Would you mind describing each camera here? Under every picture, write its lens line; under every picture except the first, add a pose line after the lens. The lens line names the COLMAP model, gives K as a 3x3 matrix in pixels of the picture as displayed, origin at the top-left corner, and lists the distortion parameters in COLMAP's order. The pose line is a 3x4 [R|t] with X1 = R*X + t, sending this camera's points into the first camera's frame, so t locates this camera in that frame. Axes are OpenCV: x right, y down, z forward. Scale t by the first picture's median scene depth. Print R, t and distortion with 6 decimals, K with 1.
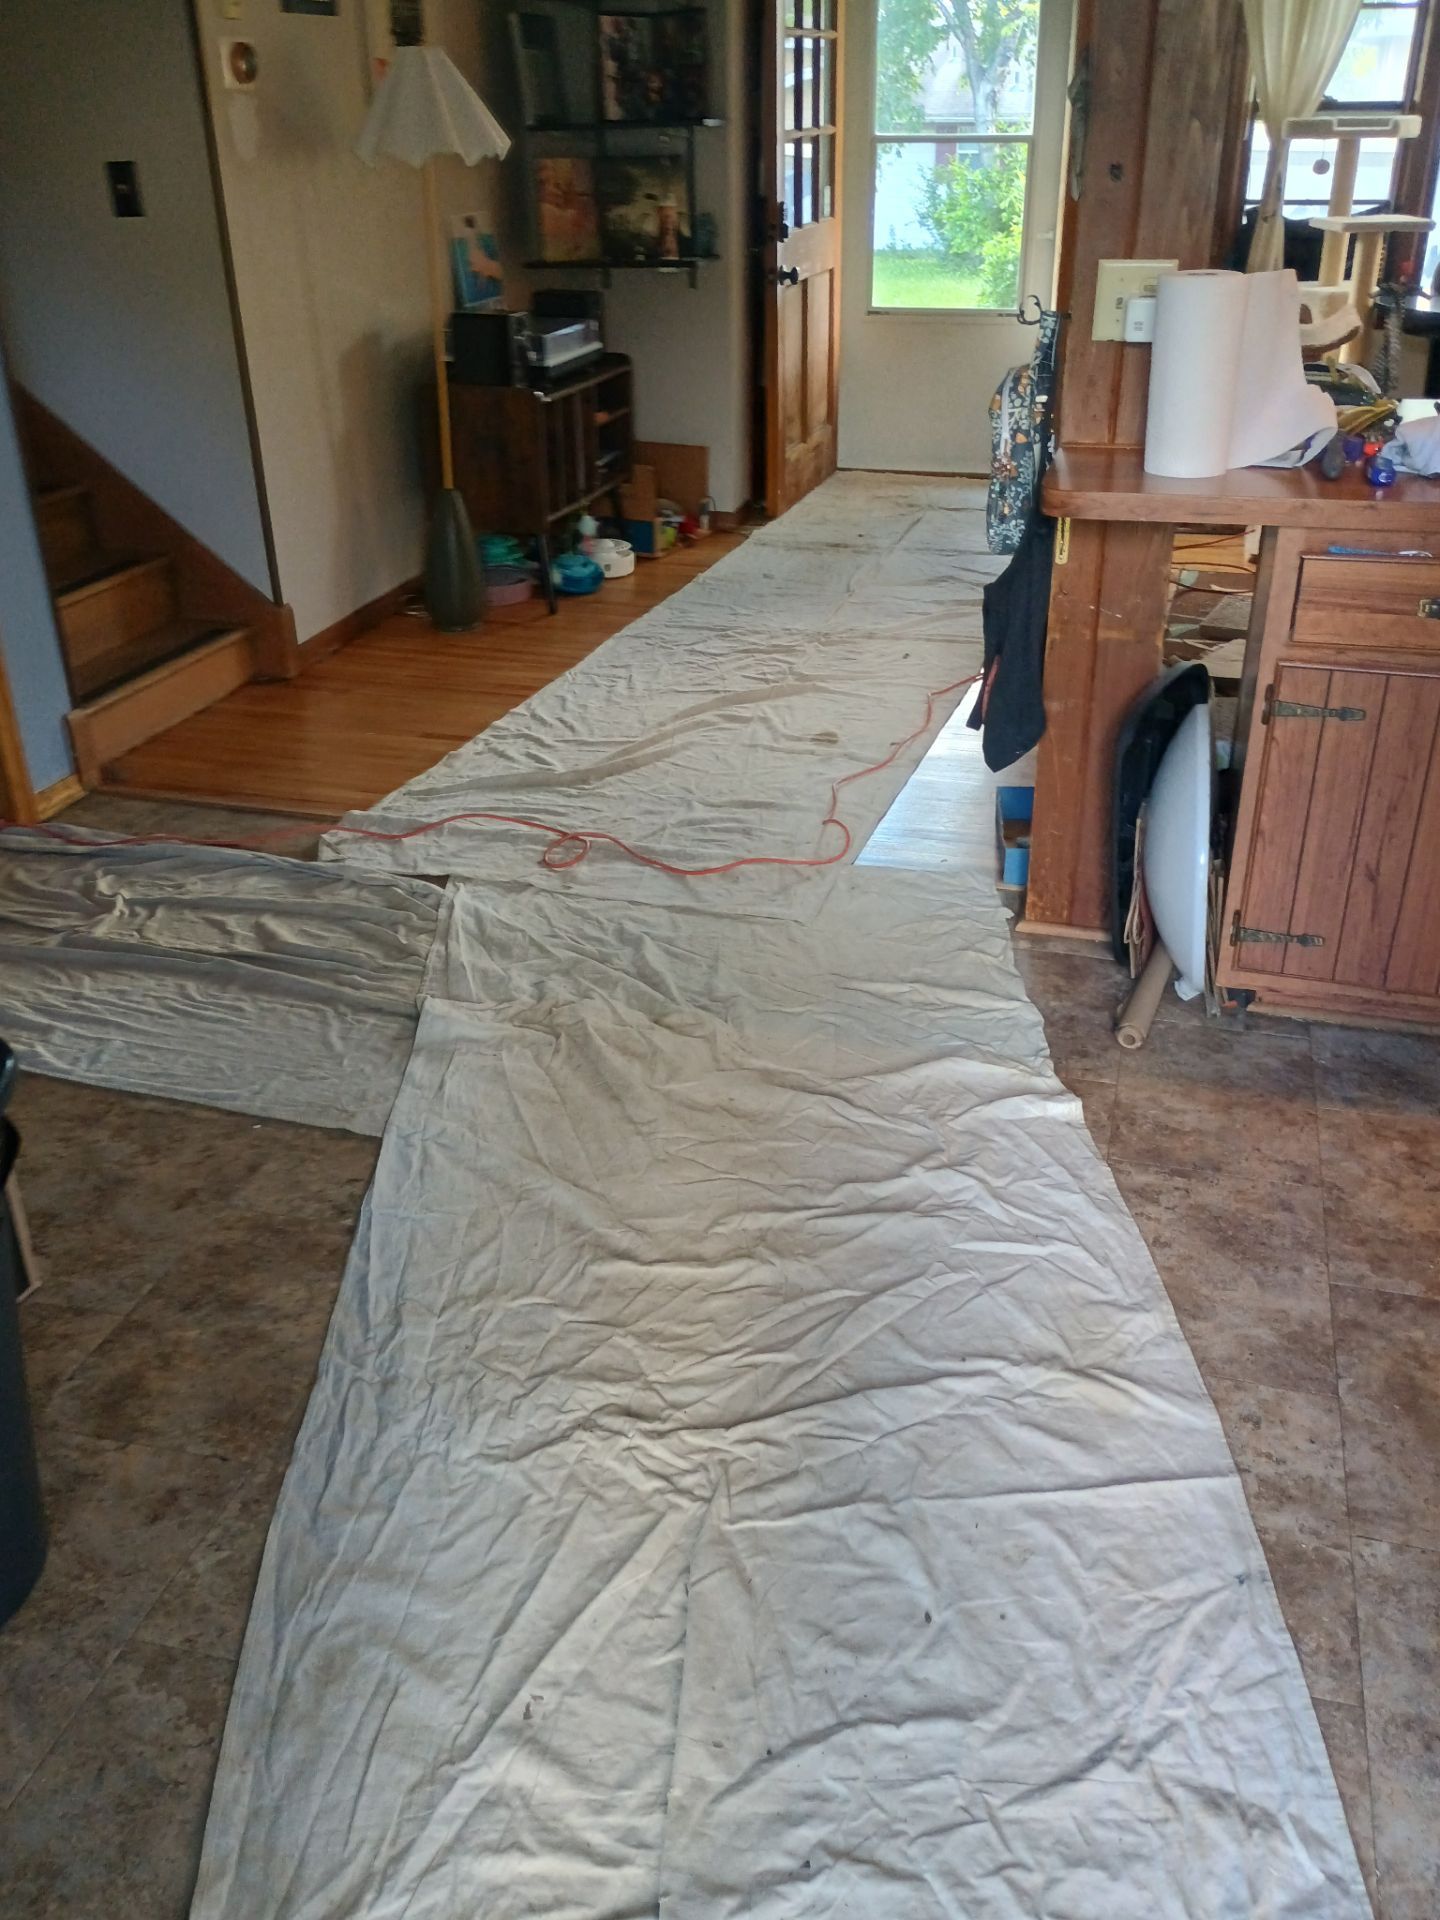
lens RADIAL K [[1682.0, 0, 720.0], [0, 1682.0, 955.0], [0, 0, 1]] dist [0.069761, -0.085928]
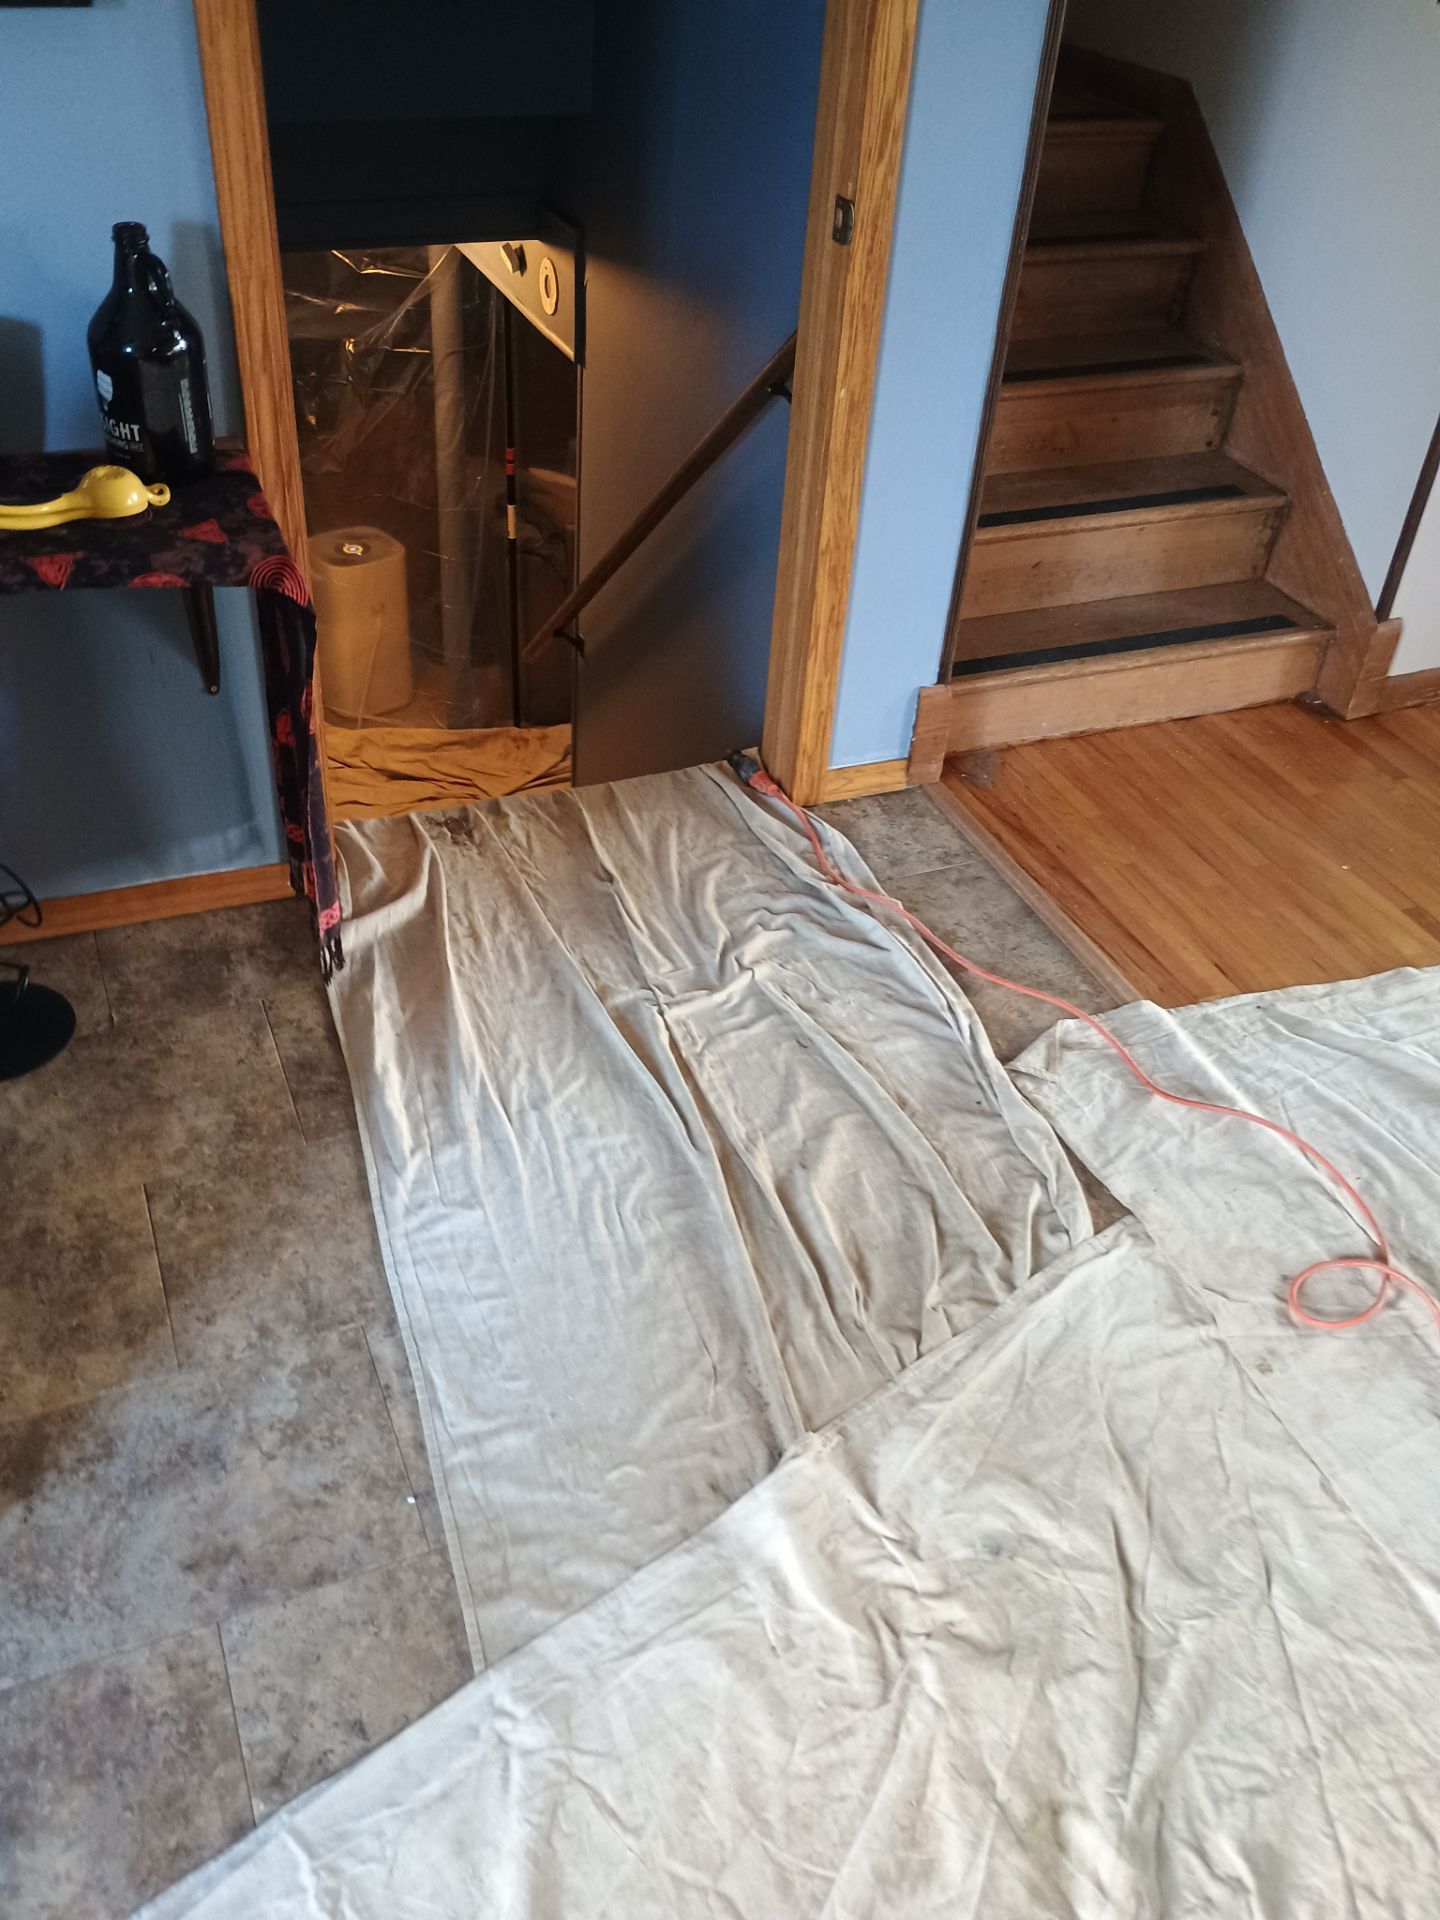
lens RADIAL K [[1682.0, 0, 694.0], [0, 1682.0, 943.3], [0, 0, 1]] dist [0.069761, -0.085928]
pose [[0.615131, 0.508066, -0.602895, 0.083546], [-0.414578, 0.858868, 0.300785, -0.335452], [0.670626, 0.064924, 0.738949, 0.583570]]
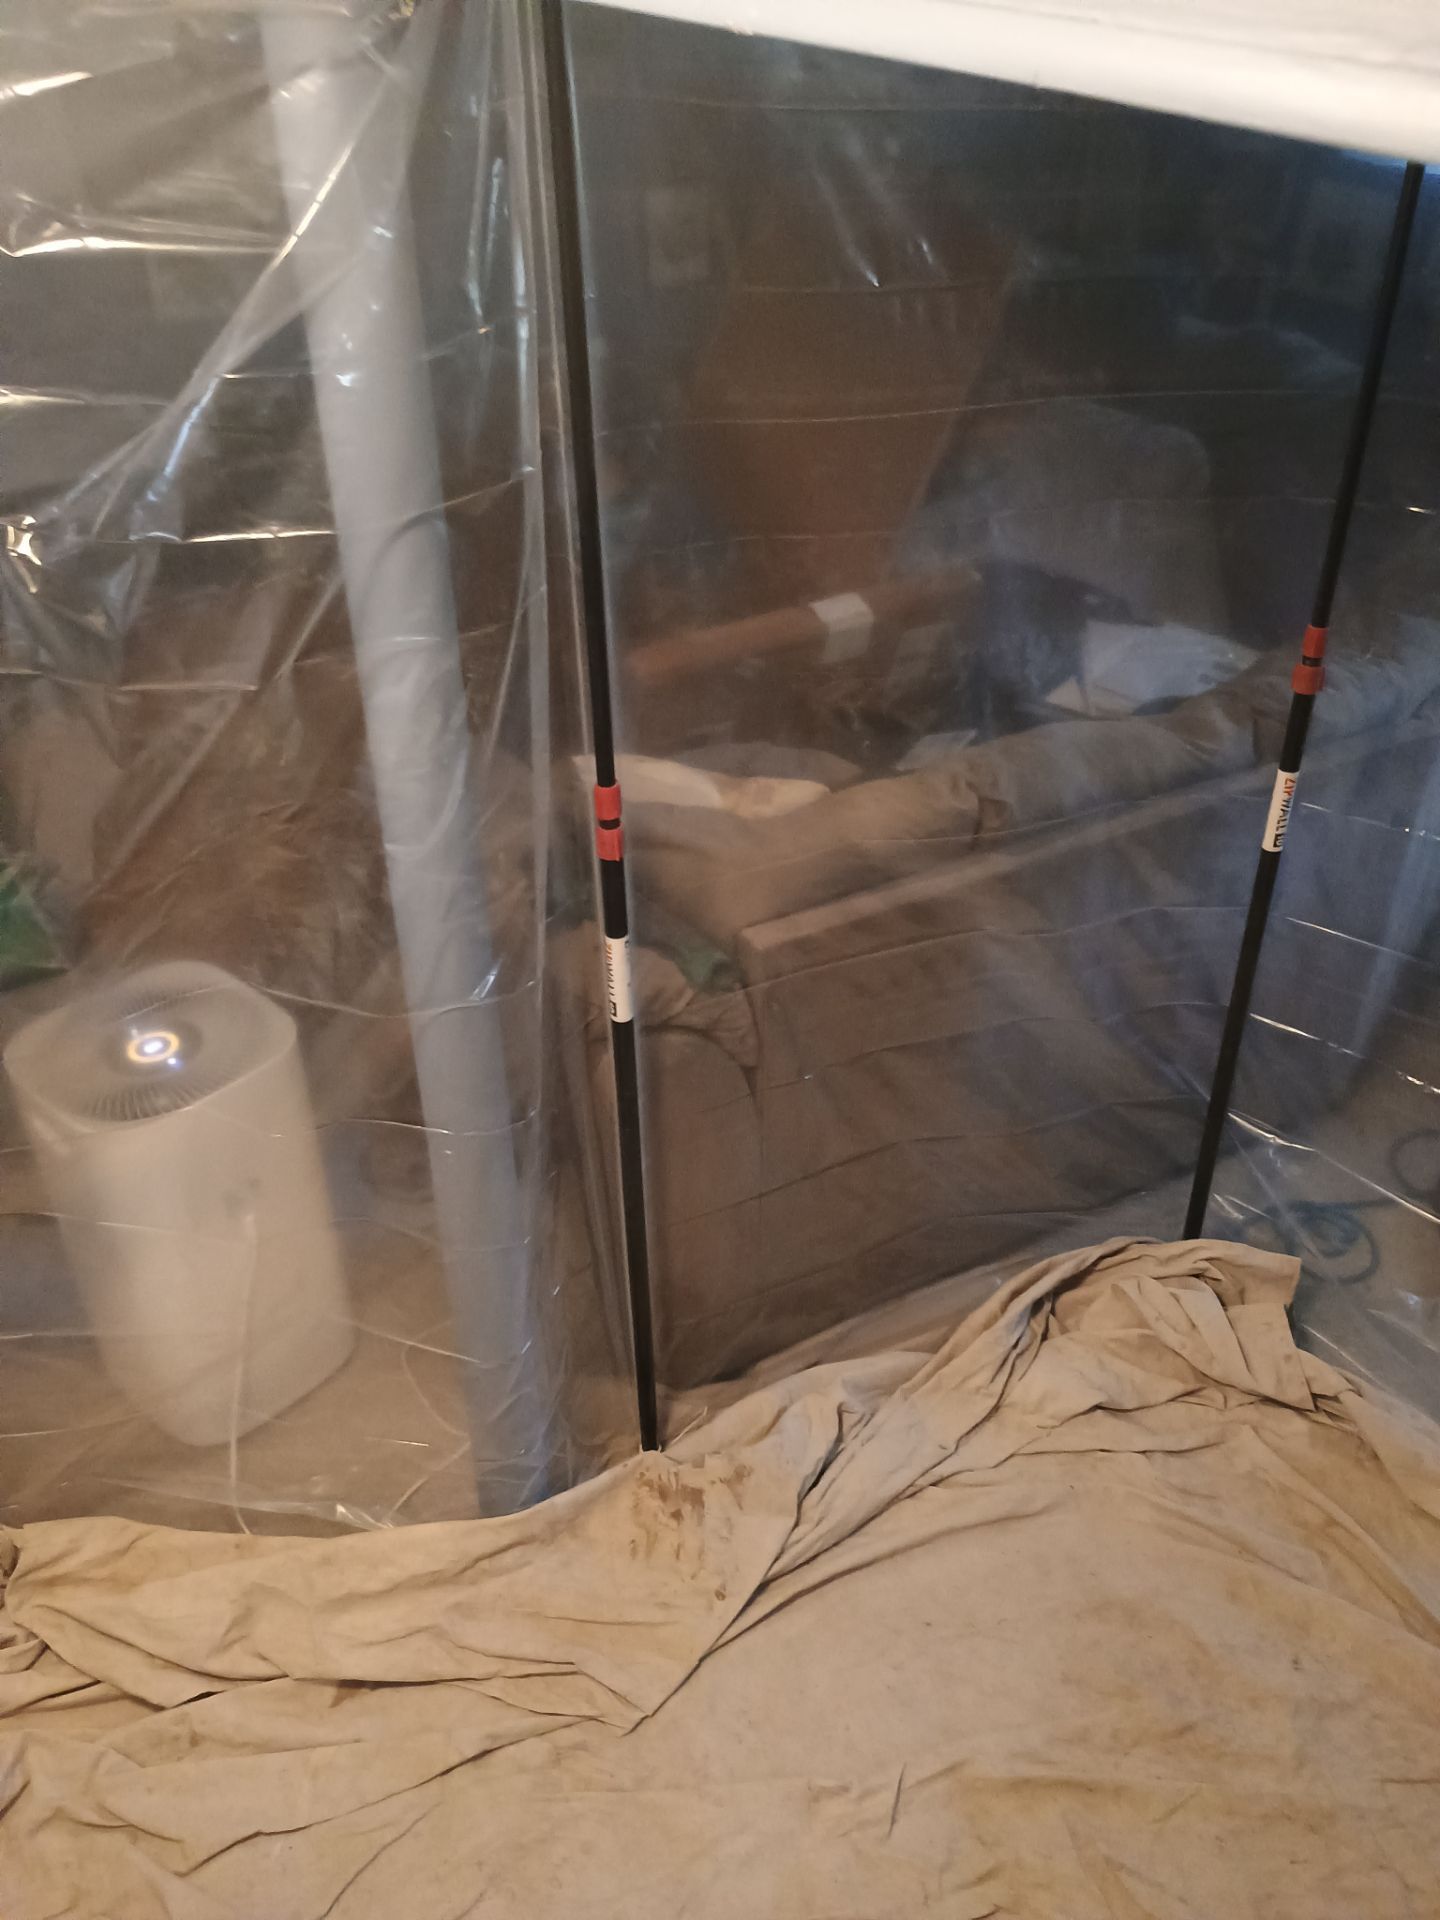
lens RADIAL K [[1682.0, 0, 743.0], [0, 1682.0, 965.2], [0, 0, 1]] dist [0.069761, -0.085928]
pose [[0.739146, 0.395431, -0.545250, -1.181295], [-0.310248, 0.918413, 0.245485, -0.252706], [0.597837, -0.012287, 0.801523, 1.425154]]
